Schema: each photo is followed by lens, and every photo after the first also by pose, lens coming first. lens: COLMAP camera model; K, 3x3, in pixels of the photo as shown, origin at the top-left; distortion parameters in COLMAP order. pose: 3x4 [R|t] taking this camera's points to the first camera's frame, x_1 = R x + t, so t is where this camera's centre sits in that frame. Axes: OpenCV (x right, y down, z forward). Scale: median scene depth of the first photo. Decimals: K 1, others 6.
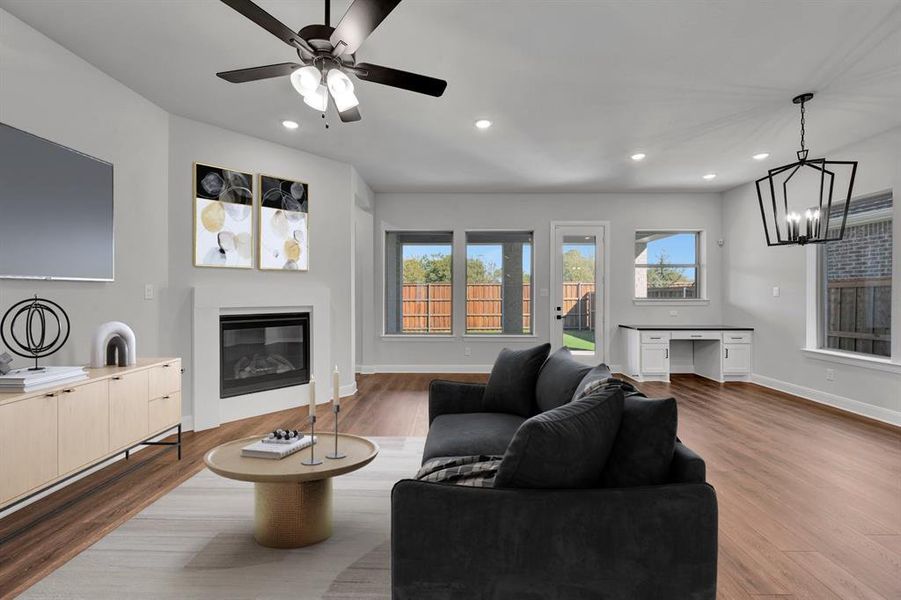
lens RADIAL K [[354.1, 0, 454.2], [0, 354.1, 296.8], [0, 0, 1]] dist [-0.001731, -0.000387]
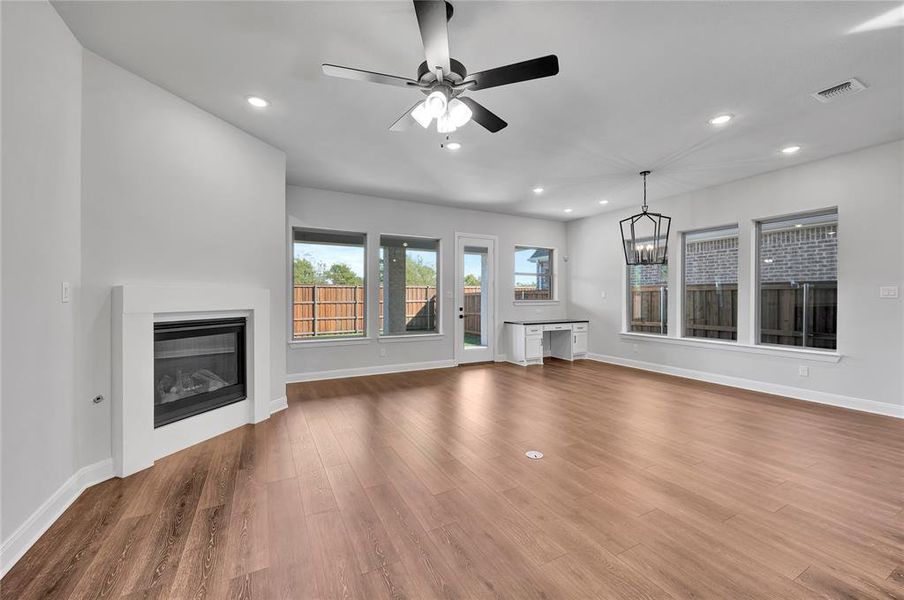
lens RADIAL K [[355.3, 0, 454.9], [0, 355.3, 299.9], [0, 0, 1]] dist [-0.001731, -0.000387]
pose [[0.881517, -0.003085, 0.472142, -0.296985], [0.002197, 0.999995, 0.002432, 0.001312], [-0.472147, -0.001107, 0.881519, -0.002471]]
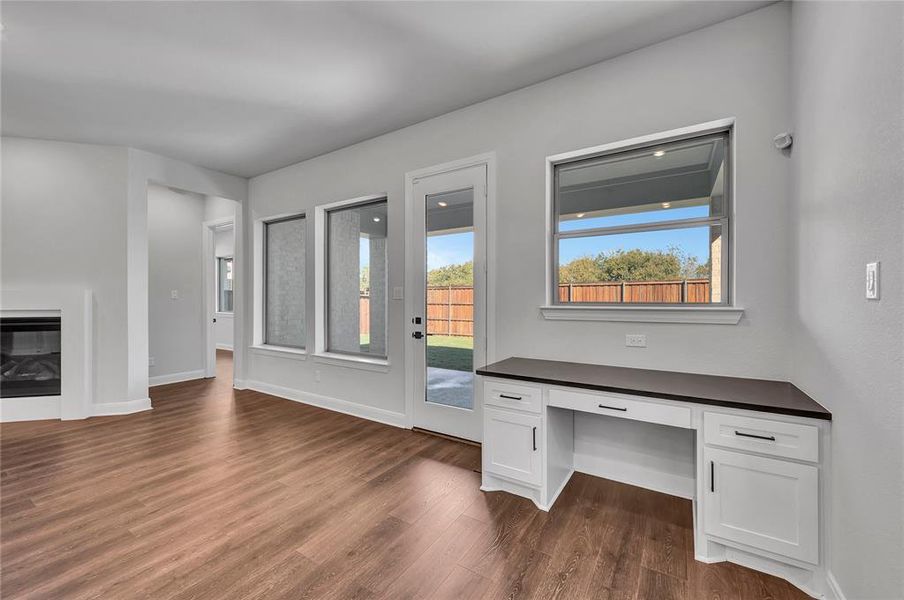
lens RADIAL K [[355.3, 0, 454.0], [0, 355.3, 301.6], [0, 0, 1]] dist [-0.001731, -0.000387]
pose [[0.855987, 0.004174, -0.516981, 0.729203], [-0.001856, 0.999986, 0.005001, -0.000740], [0.516995, -0.003321, 0.855982, 0.595543]]
